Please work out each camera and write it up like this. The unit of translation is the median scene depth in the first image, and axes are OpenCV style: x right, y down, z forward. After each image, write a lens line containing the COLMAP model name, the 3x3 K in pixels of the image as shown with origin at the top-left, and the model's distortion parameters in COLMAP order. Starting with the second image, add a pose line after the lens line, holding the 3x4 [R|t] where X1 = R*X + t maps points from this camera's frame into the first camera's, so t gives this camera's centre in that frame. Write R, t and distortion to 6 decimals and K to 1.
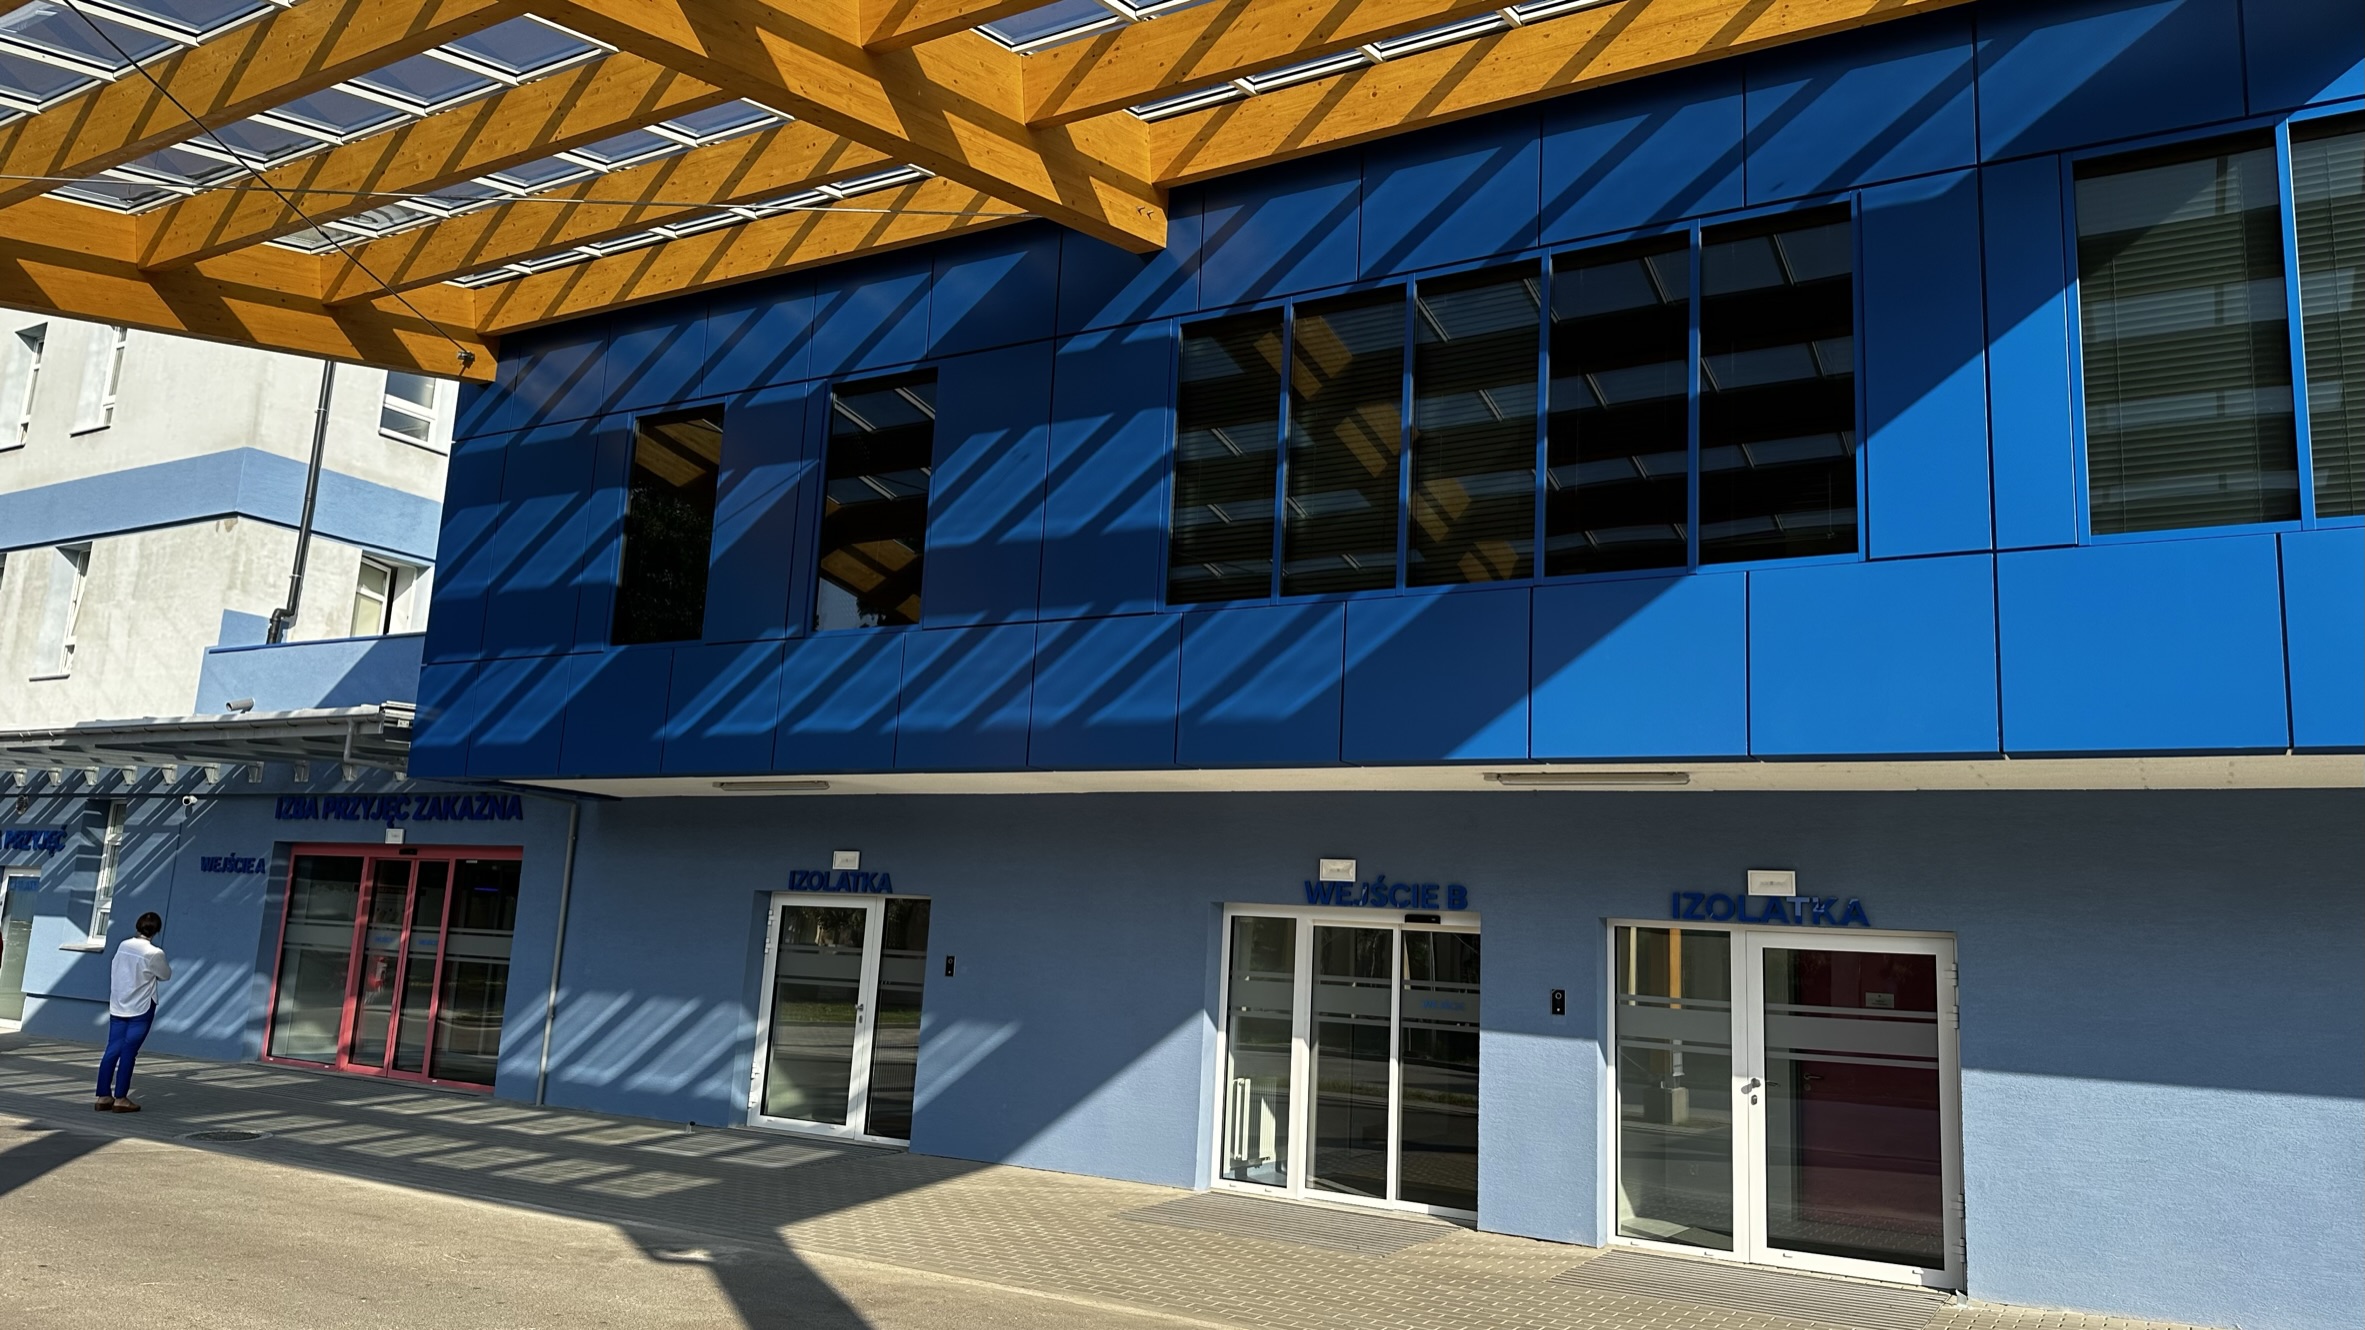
lens RADIAL K [[1670.6, 0, 1178.3], [0, 1670.6, 645.3], [0, 0, 1]] dist [0.084697, -0.092272]
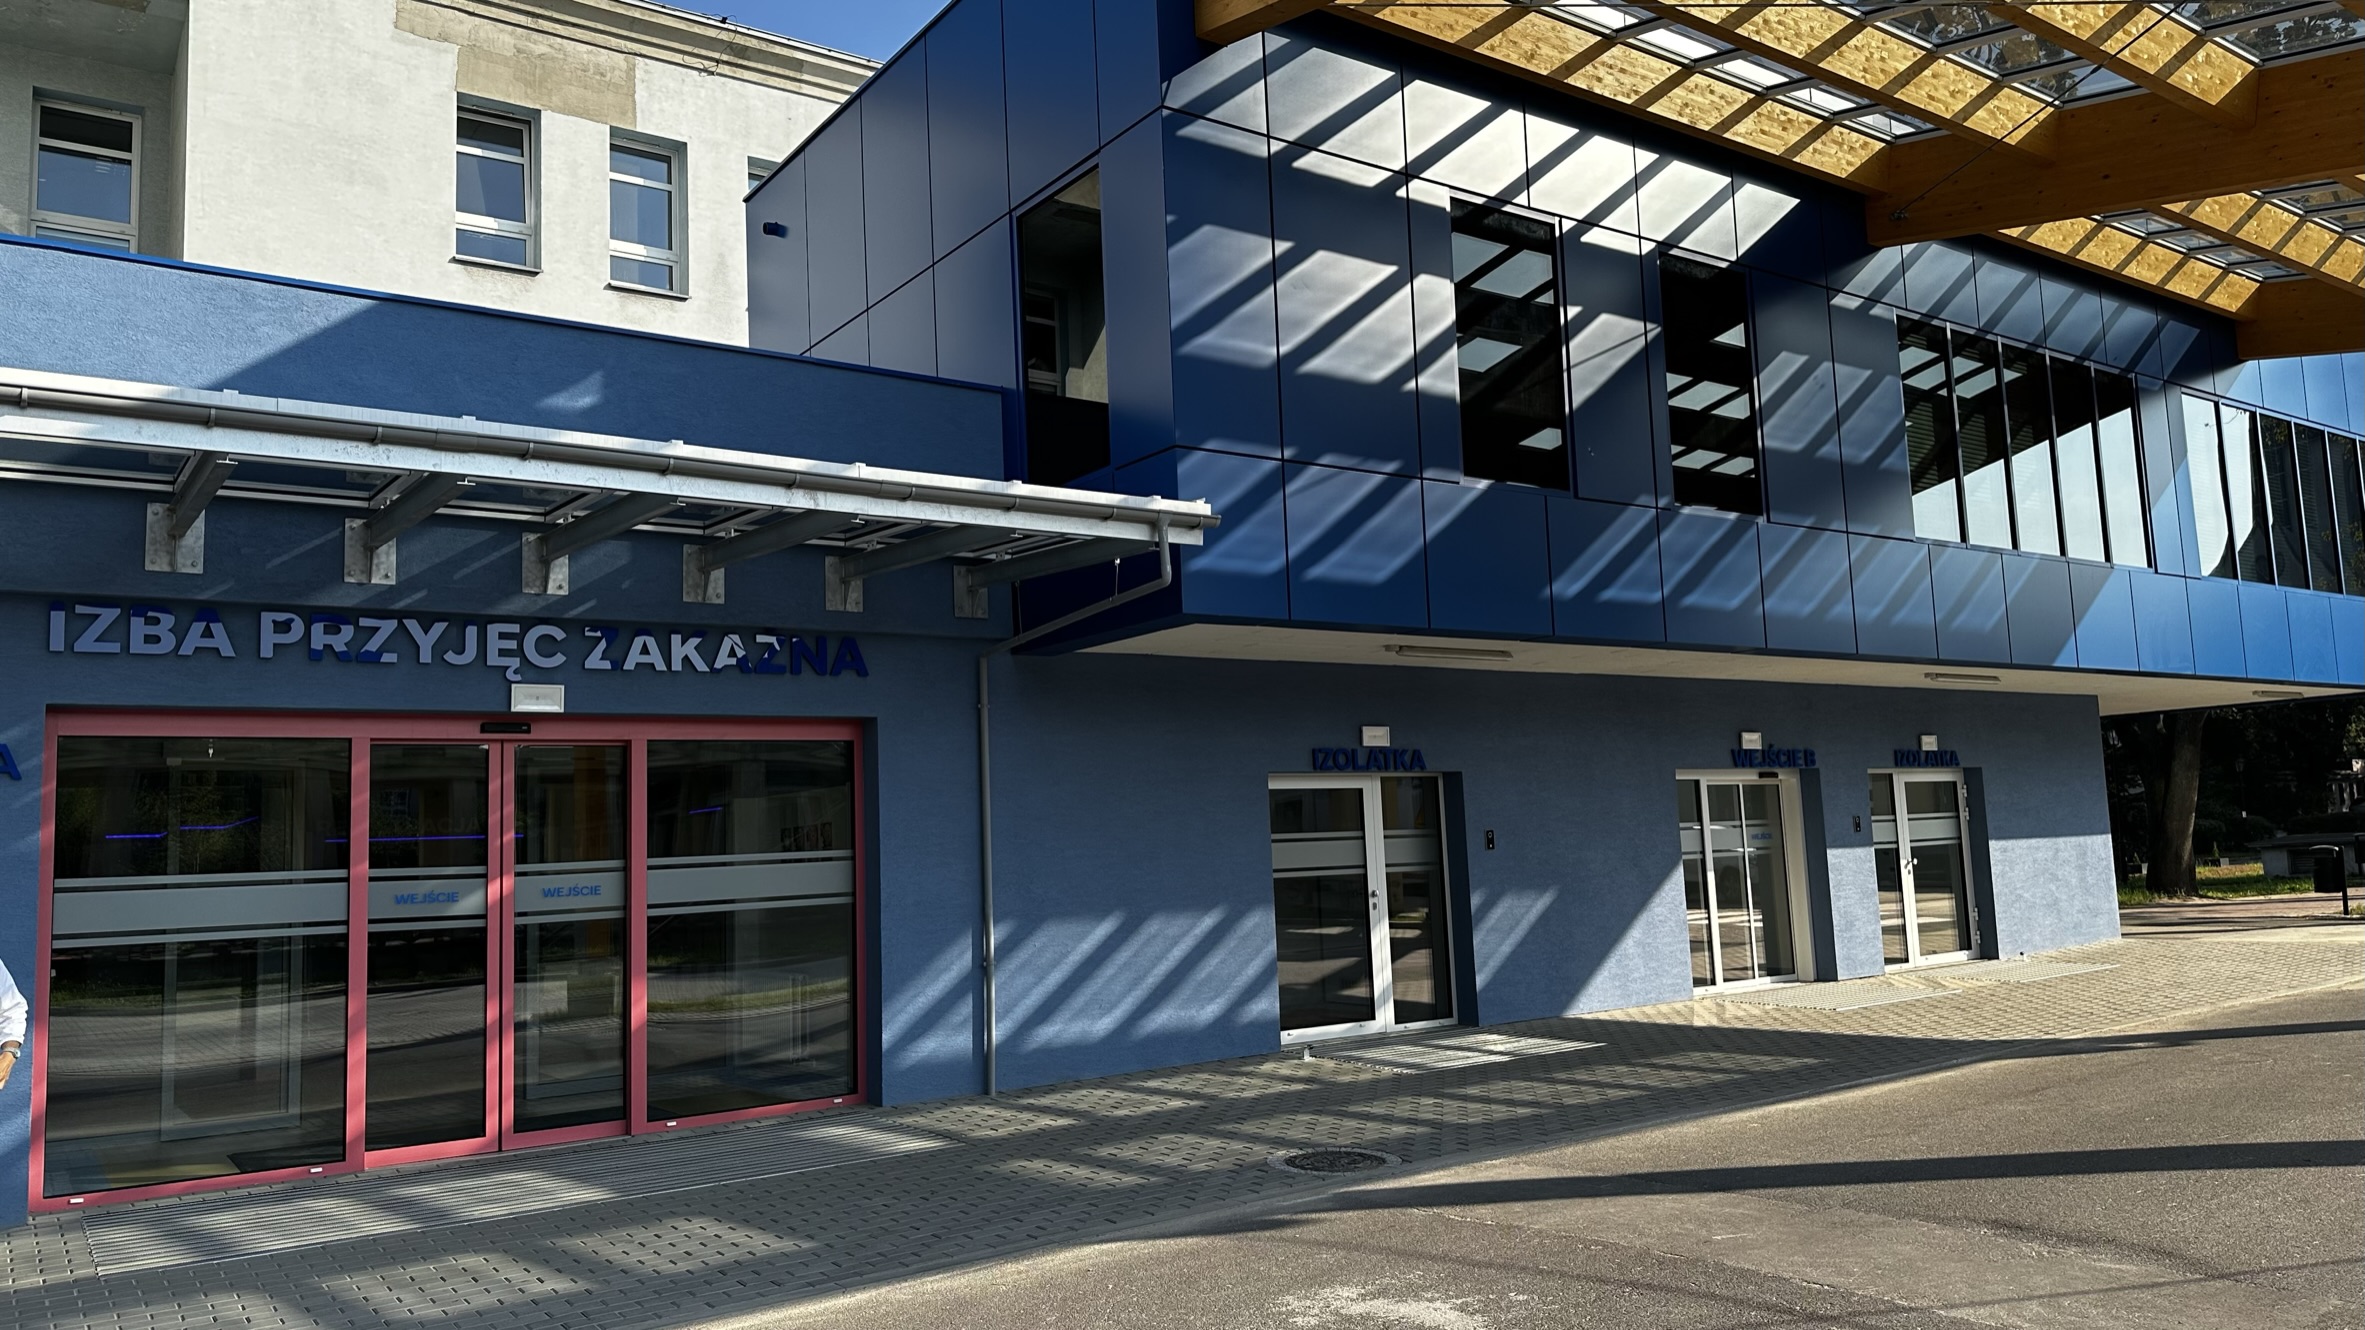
lens RADIAL K [[1670.6, 0, 1175.8], [0, 1670.6, 674.2], [0, 0, 1]] dist [0.084697, -0.092272]
pose [[0.391670, 0.028955, 0.919650, -1.090739], [-0.107303, 0.994122, 0.014400, 0.094768], [-0.913828, -0.104321, 0.392474, 0.758969]]
